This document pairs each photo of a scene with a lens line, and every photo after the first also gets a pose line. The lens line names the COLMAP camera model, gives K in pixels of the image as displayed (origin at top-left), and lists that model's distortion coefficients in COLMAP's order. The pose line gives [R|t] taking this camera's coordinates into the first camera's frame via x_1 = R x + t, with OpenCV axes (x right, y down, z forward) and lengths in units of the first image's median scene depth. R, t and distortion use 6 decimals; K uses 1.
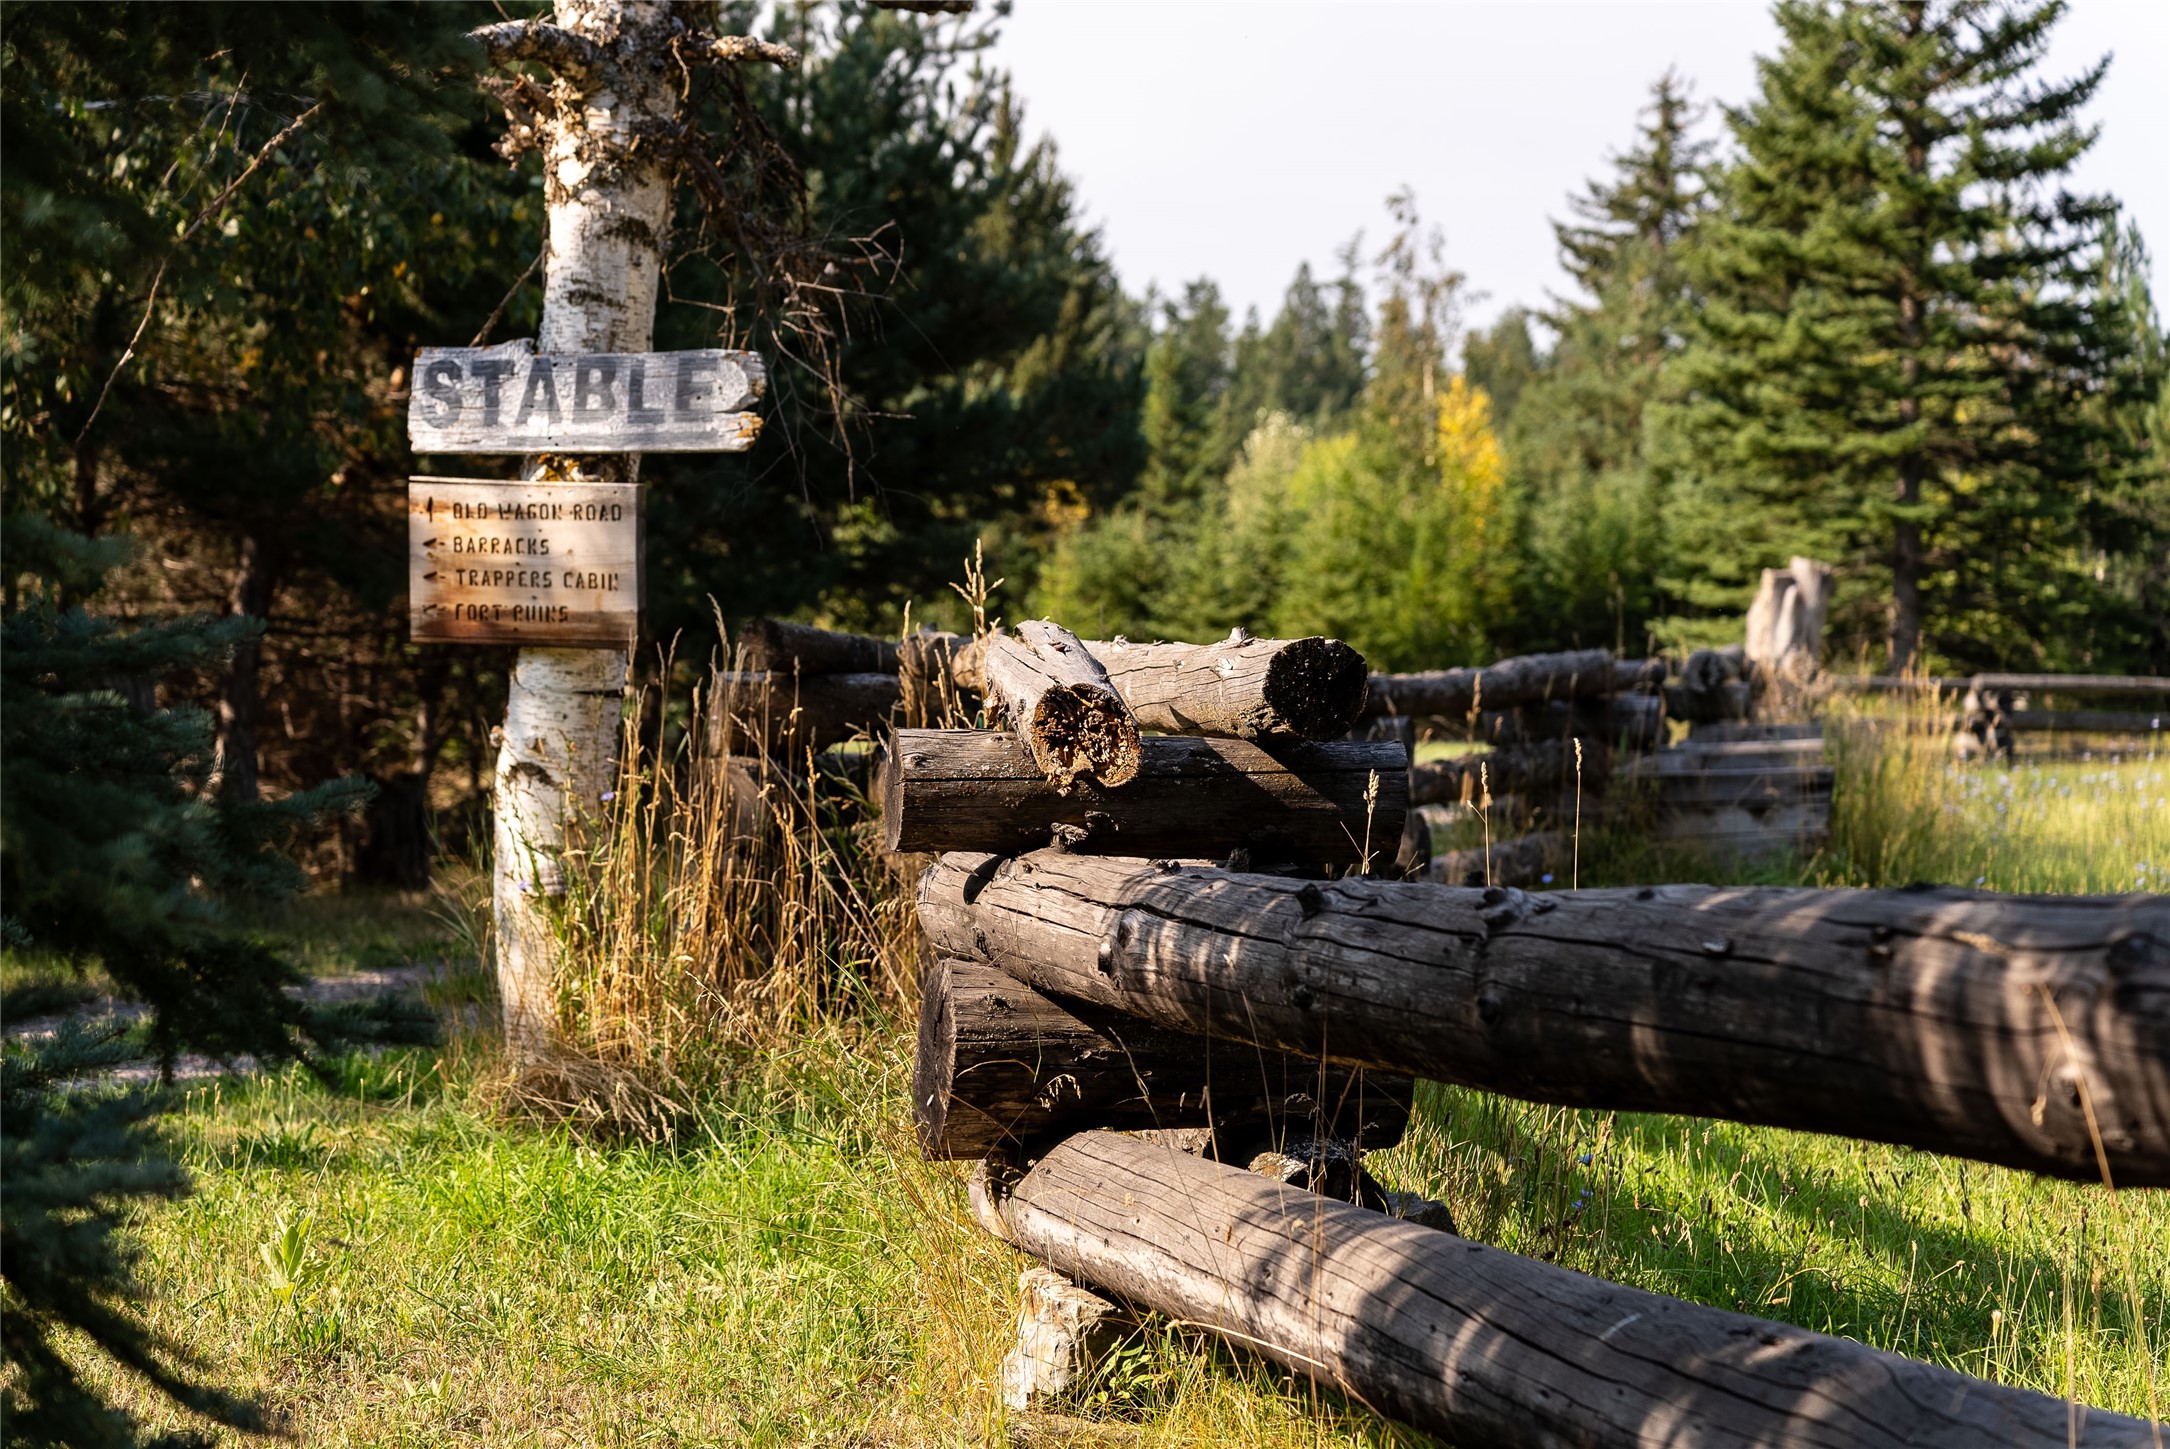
lens RADIAL K [[4670.2, 0, 1085.0], [0, 4670.2, 724.5], [0, 0, 1]] dist [0.043970, 0.091342]
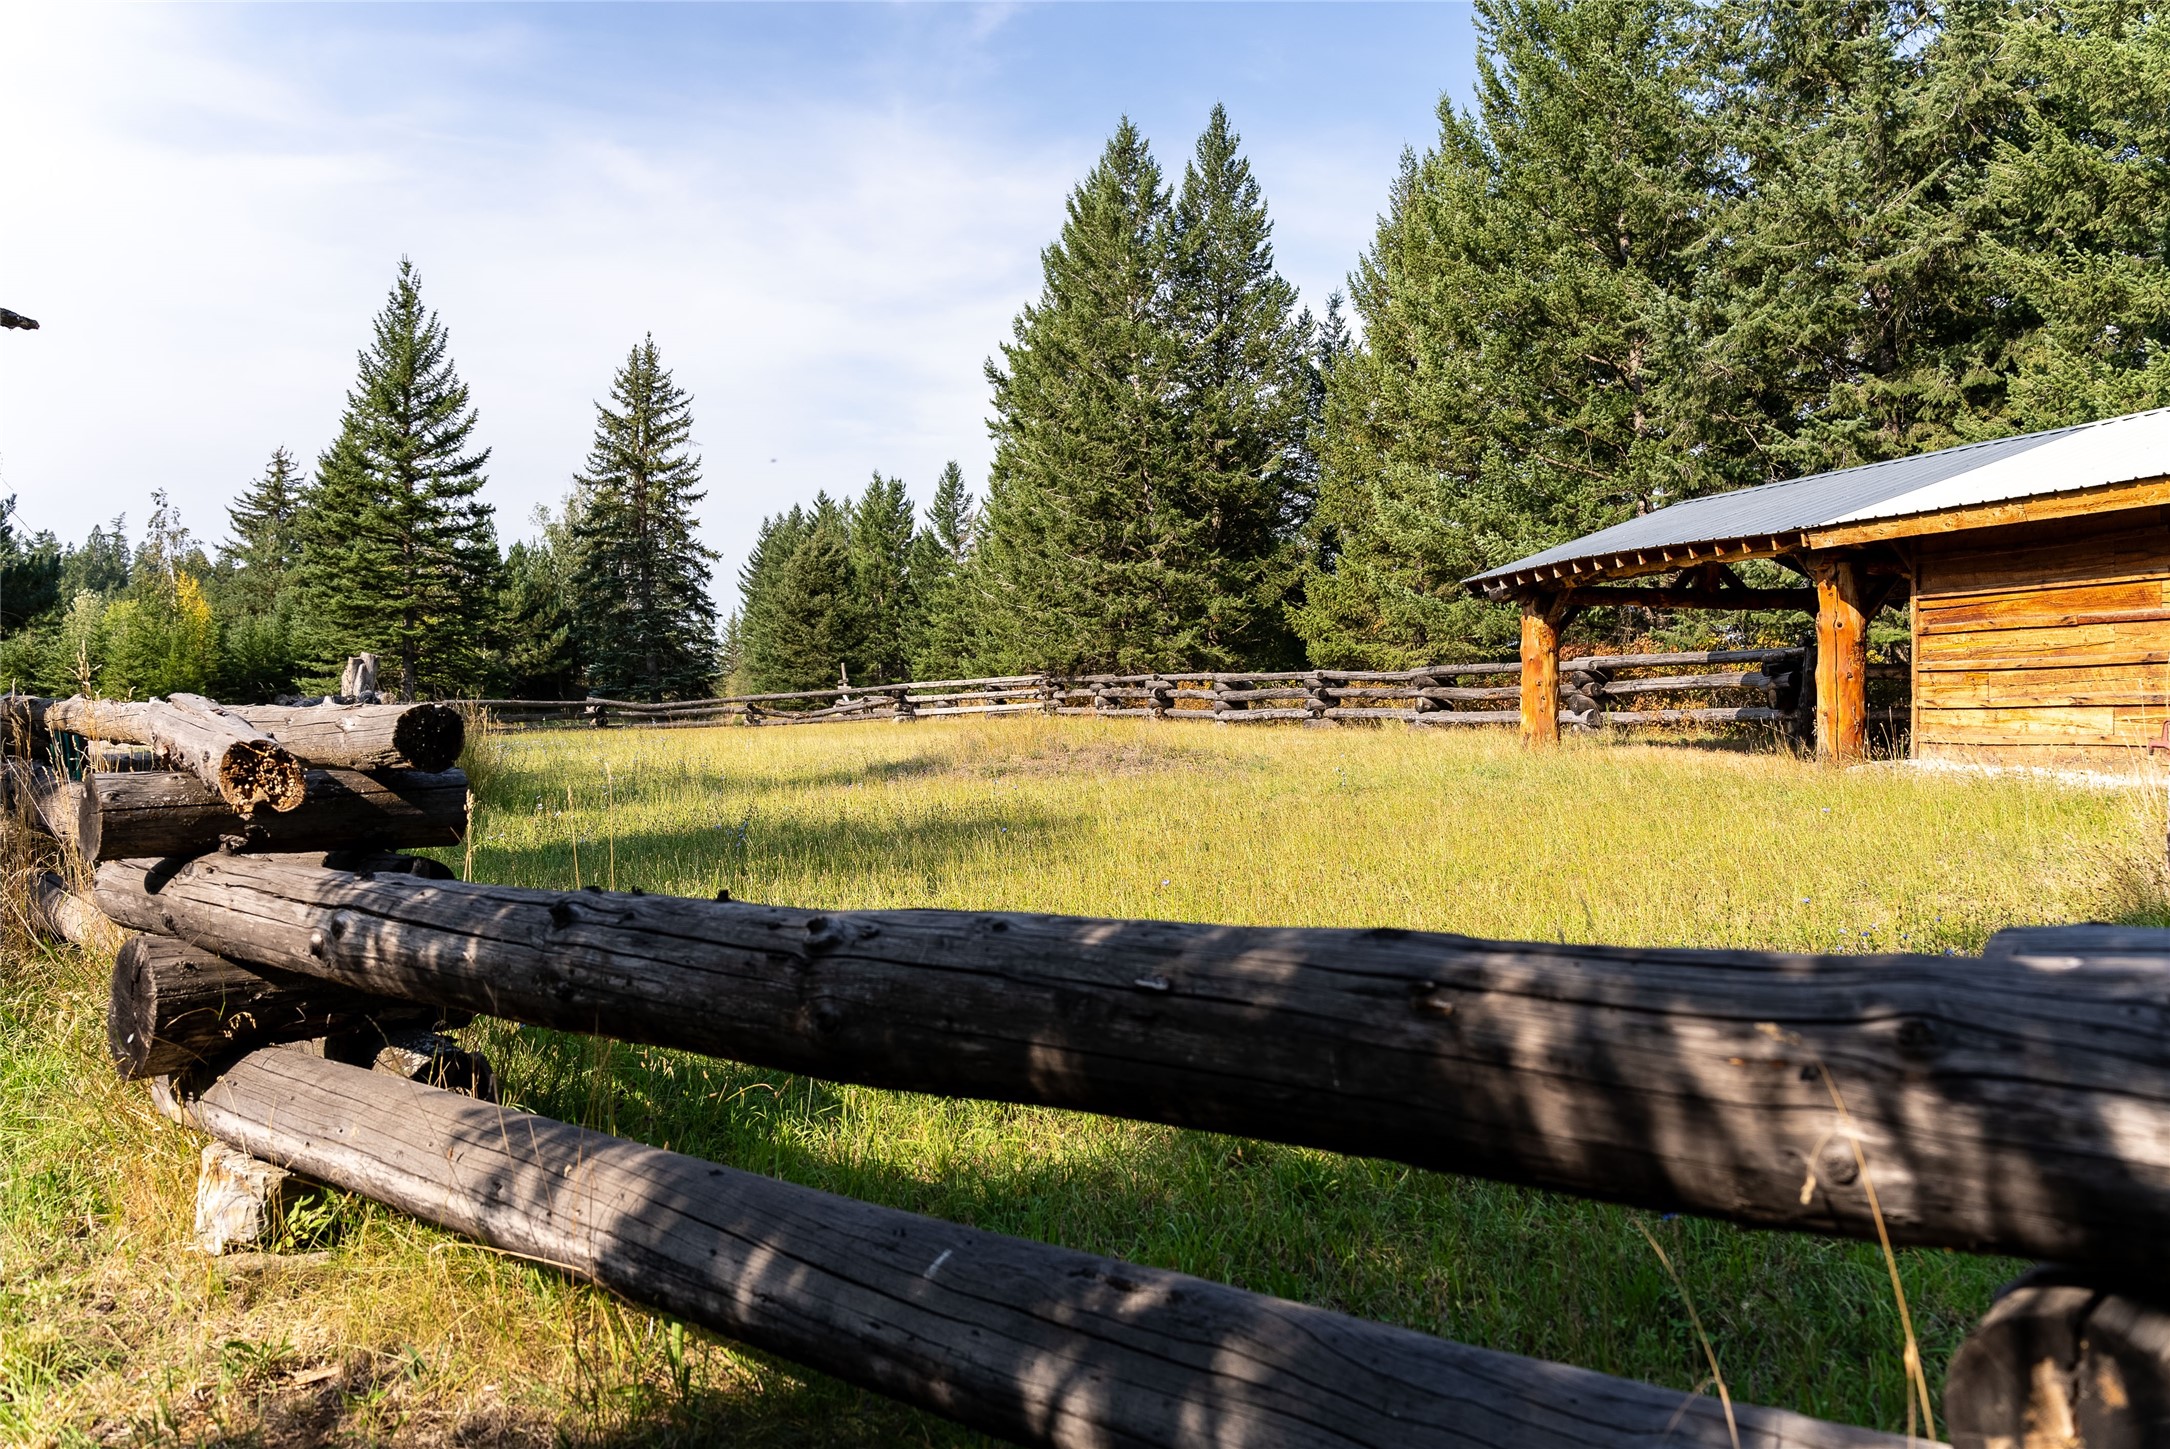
lens RADIAL K [[1738.9, 0, 1085.0], [0, 1738.9, 724.5], [0, 0, 1]] dist [0.000833, 0.005324]
pose [[0.845801, -0.024820, 0.532921, -0.066422], [0.021374, 0.999692, 0.012637, -0.013934], [-0.533071, 0.000702, 0.846070, 0.405120]]
